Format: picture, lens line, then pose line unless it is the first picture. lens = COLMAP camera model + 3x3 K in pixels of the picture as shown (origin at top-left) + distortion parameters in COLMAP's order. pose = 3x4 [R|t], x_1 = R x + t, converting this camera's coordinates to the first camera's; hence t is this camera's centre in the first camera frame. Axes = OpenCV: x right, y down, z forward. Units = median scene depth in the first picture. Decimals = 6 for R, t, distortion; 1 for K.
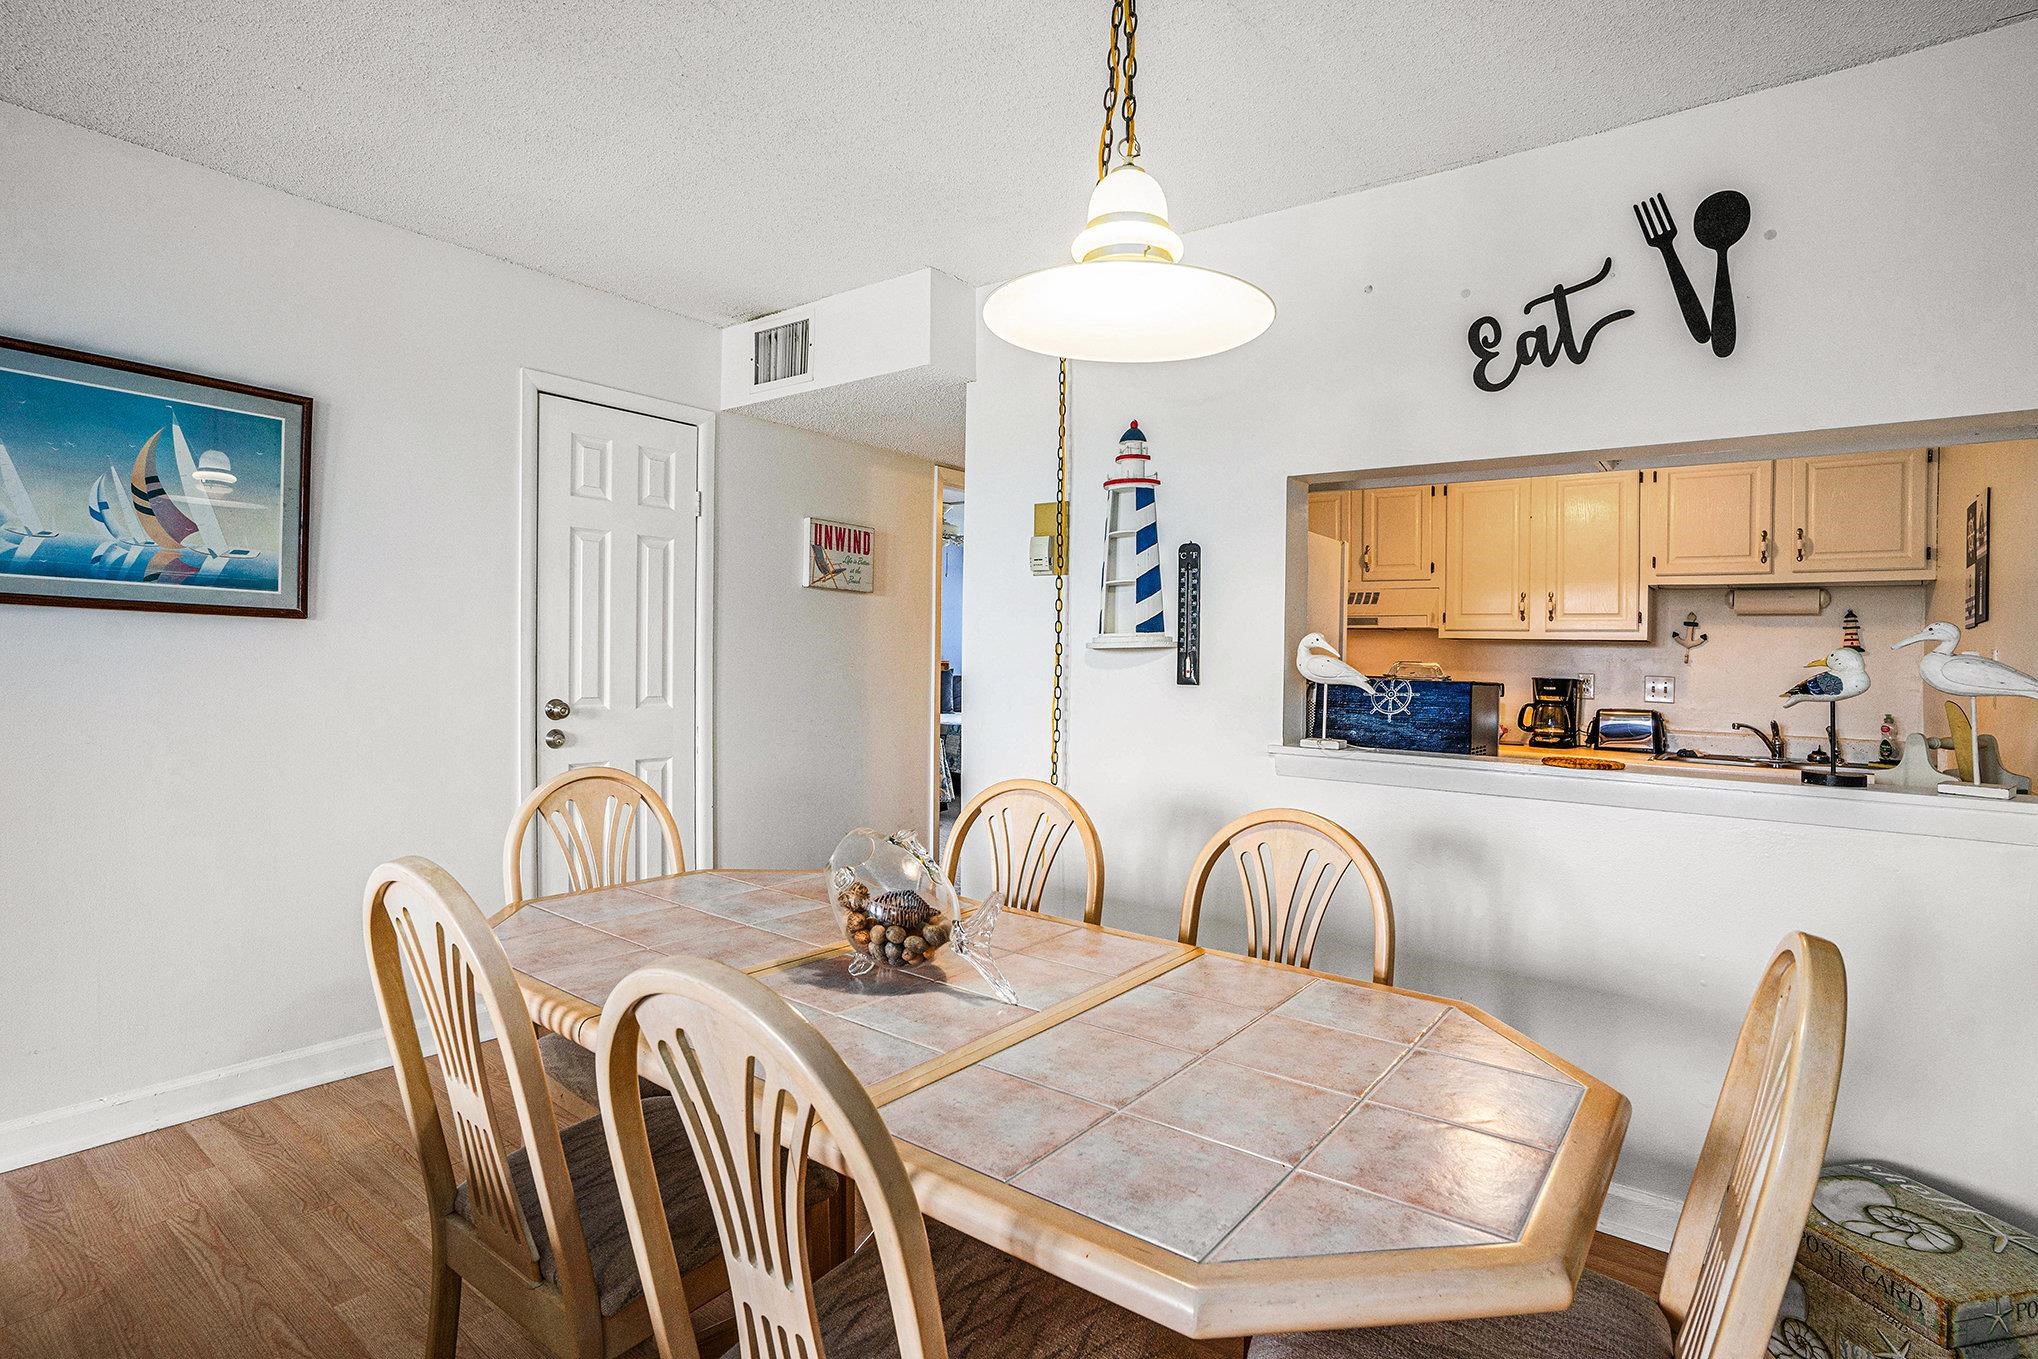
lens RADIAL K [[1014.2, 0, 1021.8], [0, 1014.2, 664.3], [0, 0, 1]] dist [-0.085839, 0.045599]
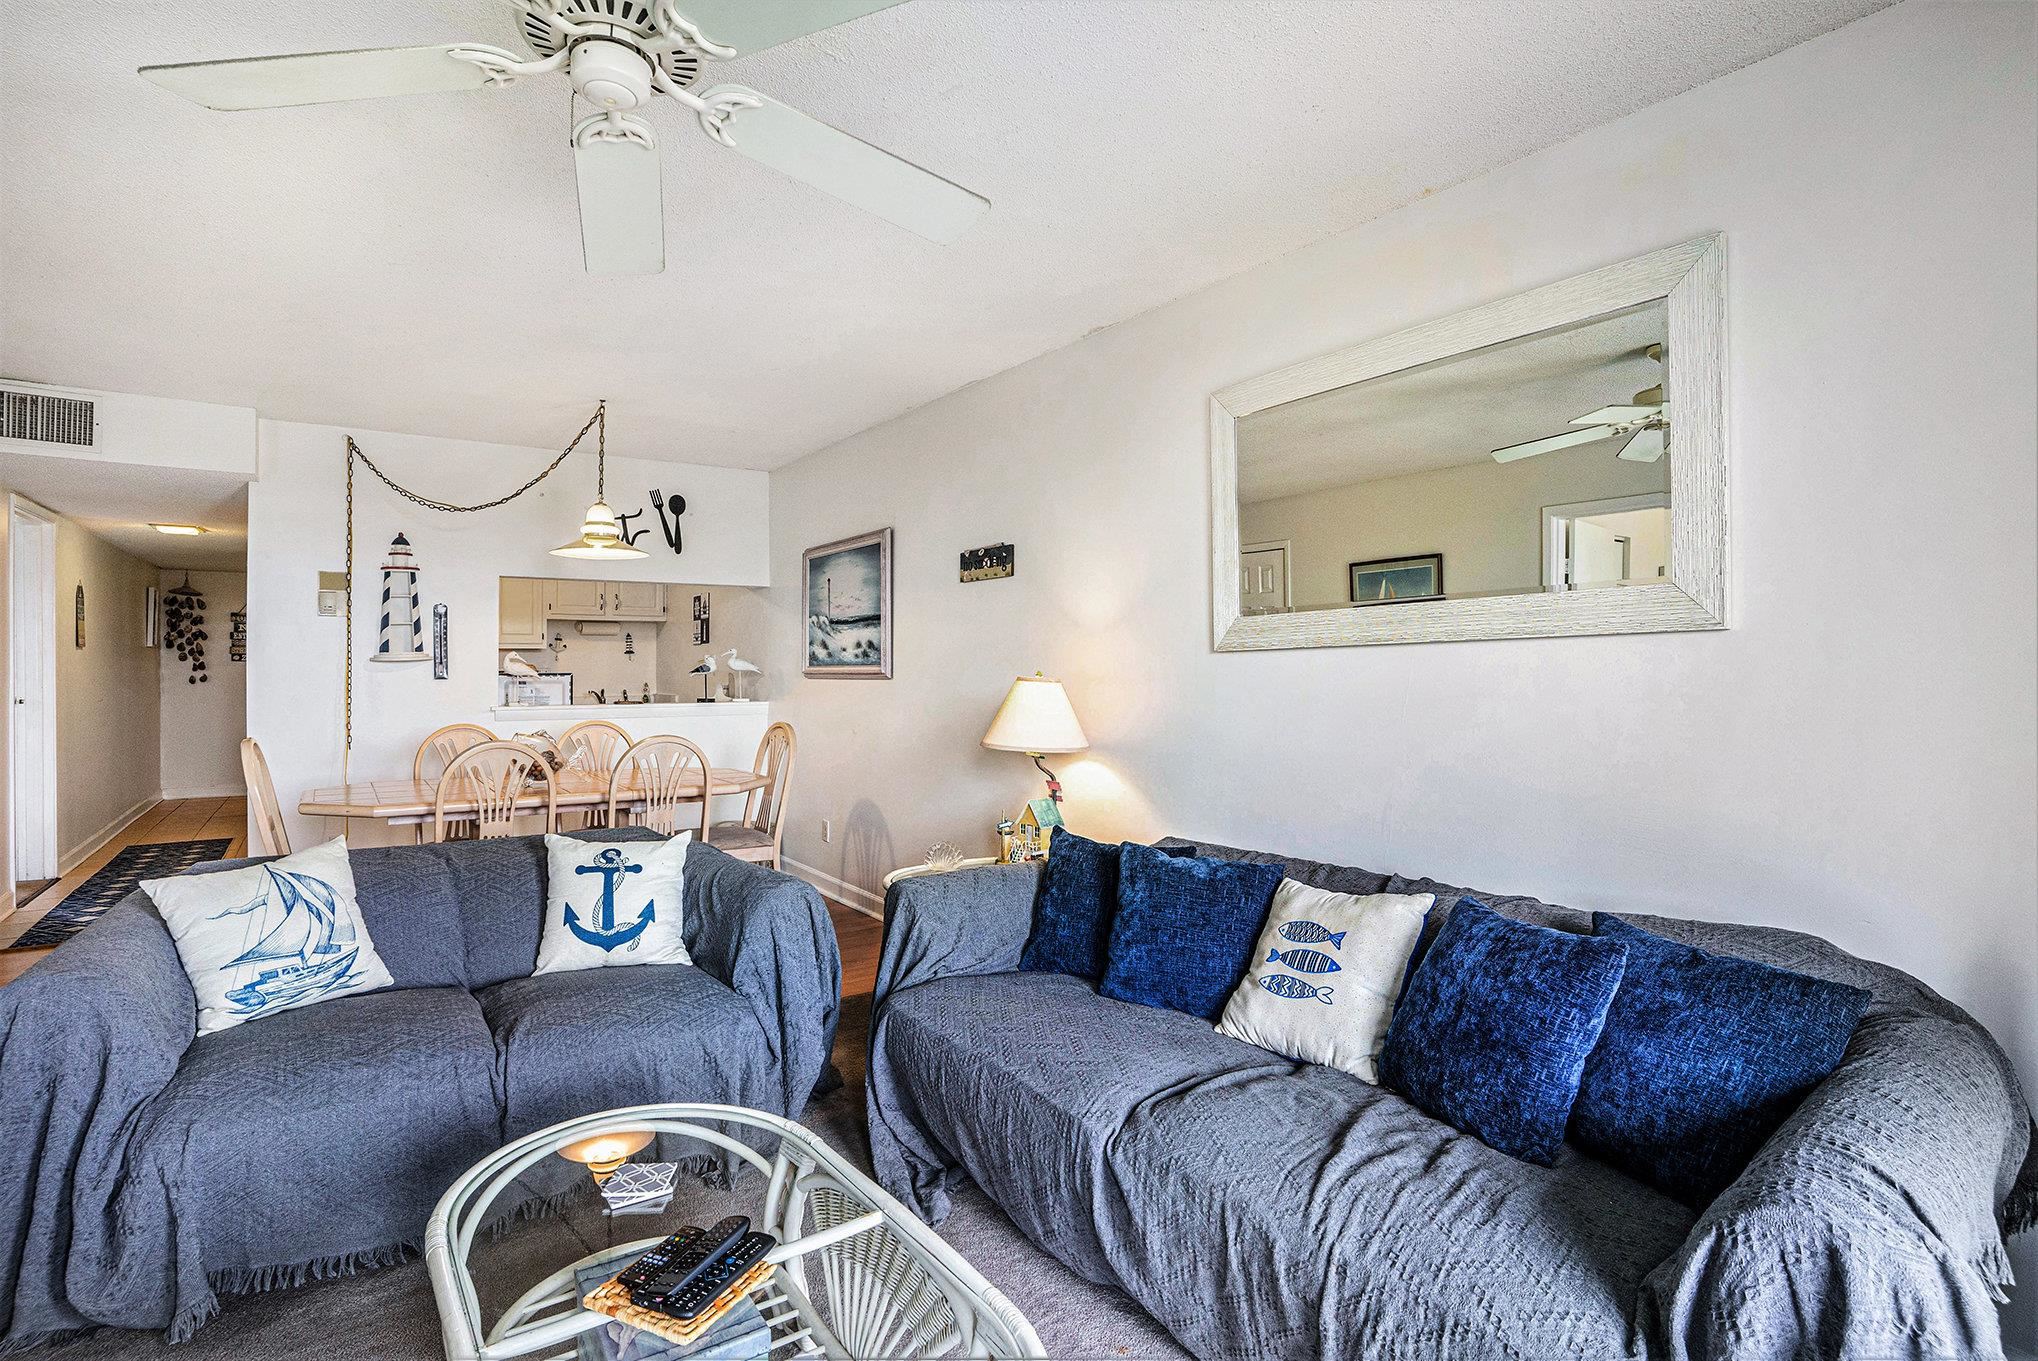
lens RADIAL K [[1022.9, 0, 1020.3], [0, 1022.9, 664.9], [0, 0, 1]] dist [-0.075122, 0.044163]
pose [[0.305530, -0.024449, 0.951869, -1.102095], [0.016130, 0.999660, 0.020499, -0.023390], [-0.952046, 0.009091, 0.305820, -0.517747]]
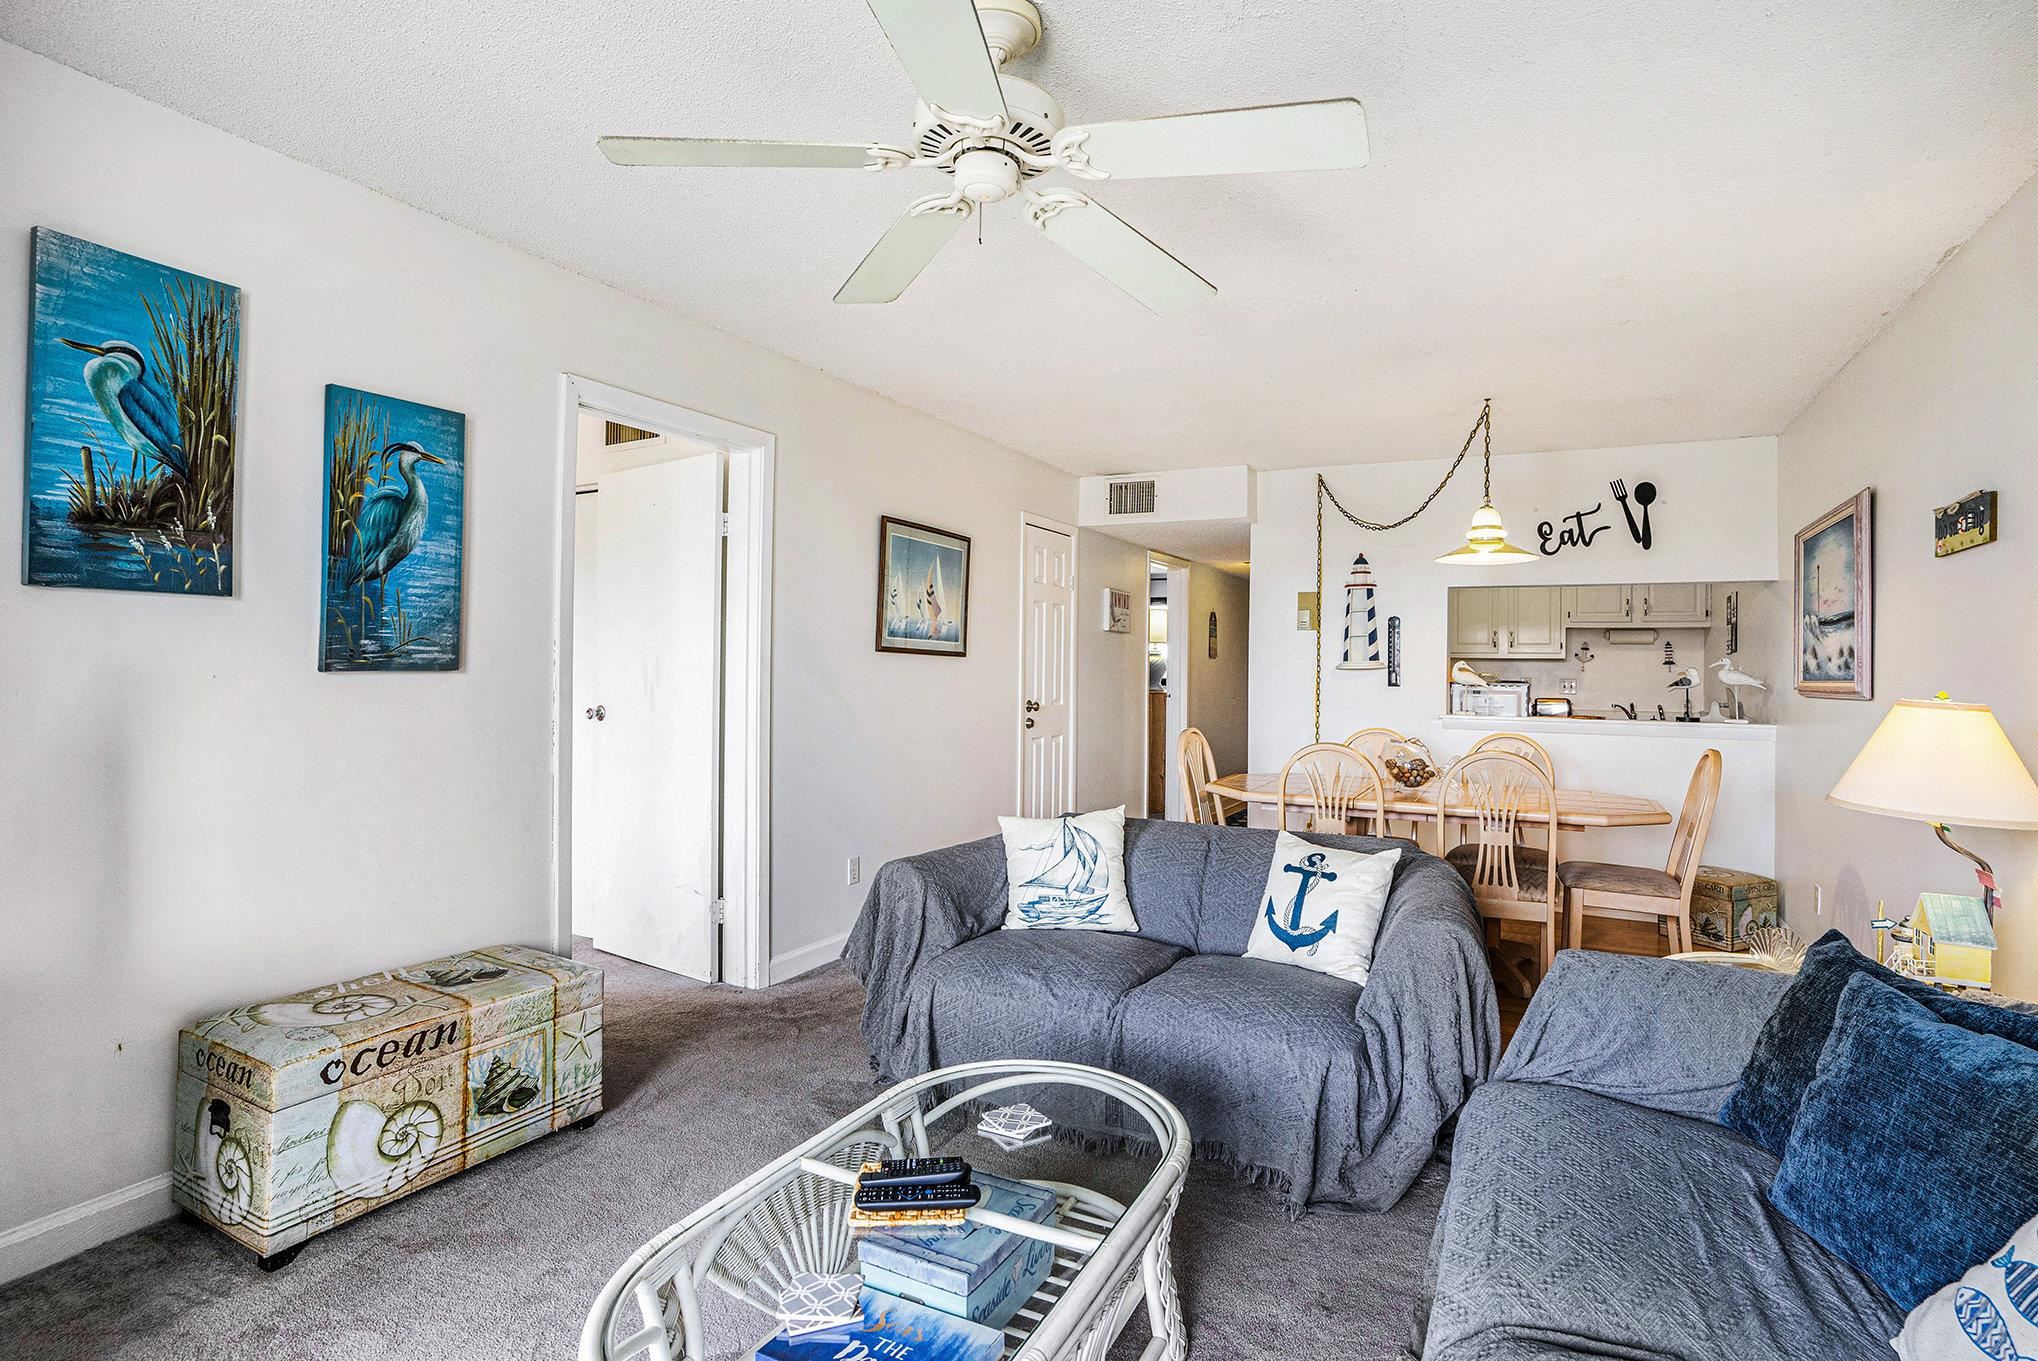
lens RADIAL K [[1022.9, 0, 1020.3], [0, 1022.9, 664.9], [0, 0, 1]] dist [-0.075122, 0.044163]
pose [[0.985107, -0.009672, 0.171668, -0.789701], [0.011047, 0.999914, -0.007059, -0.014322], [-0.171585, 0.008850, 0.985129, -0.749221]]
